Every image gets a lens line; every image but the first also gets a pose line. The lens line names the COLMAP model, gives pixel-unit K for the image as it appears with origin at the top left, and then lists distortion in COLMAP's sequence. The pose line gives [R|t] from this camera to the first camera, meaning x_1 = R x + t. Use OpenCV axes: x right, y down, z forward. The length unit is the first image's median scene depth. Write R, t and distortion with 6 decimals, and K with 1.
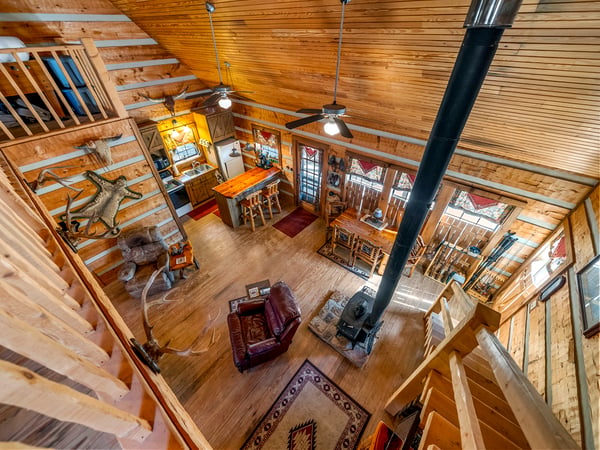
lens RADIAL K [[234.2, 0, 300.0], [0, 234.2, 225.0], [0, 0, 1]] dist [-0.000292, -0.000054]
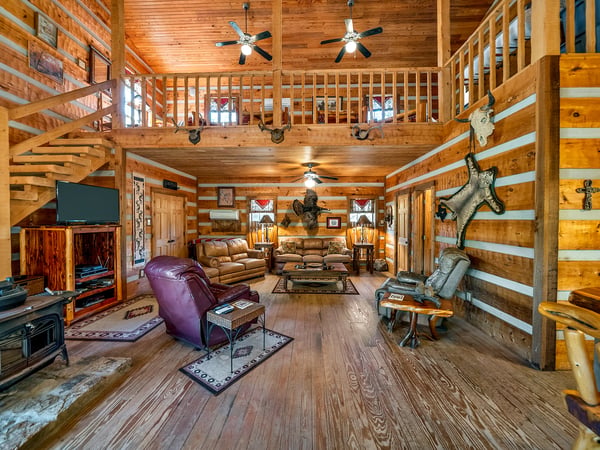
lens RADIAL K [[234.2, 0, 300.0], [0, 234.2, 225.0], [0, 0, 1]] dist [-0.000292, -0.000054]
pose [[-0.805972, 0.021902, -0.591548, 0.023007], [-0.378881, 0.748718, 0.543940, -0.171585], [0.454816, 0.662527, -0.595148, 0.899633]]
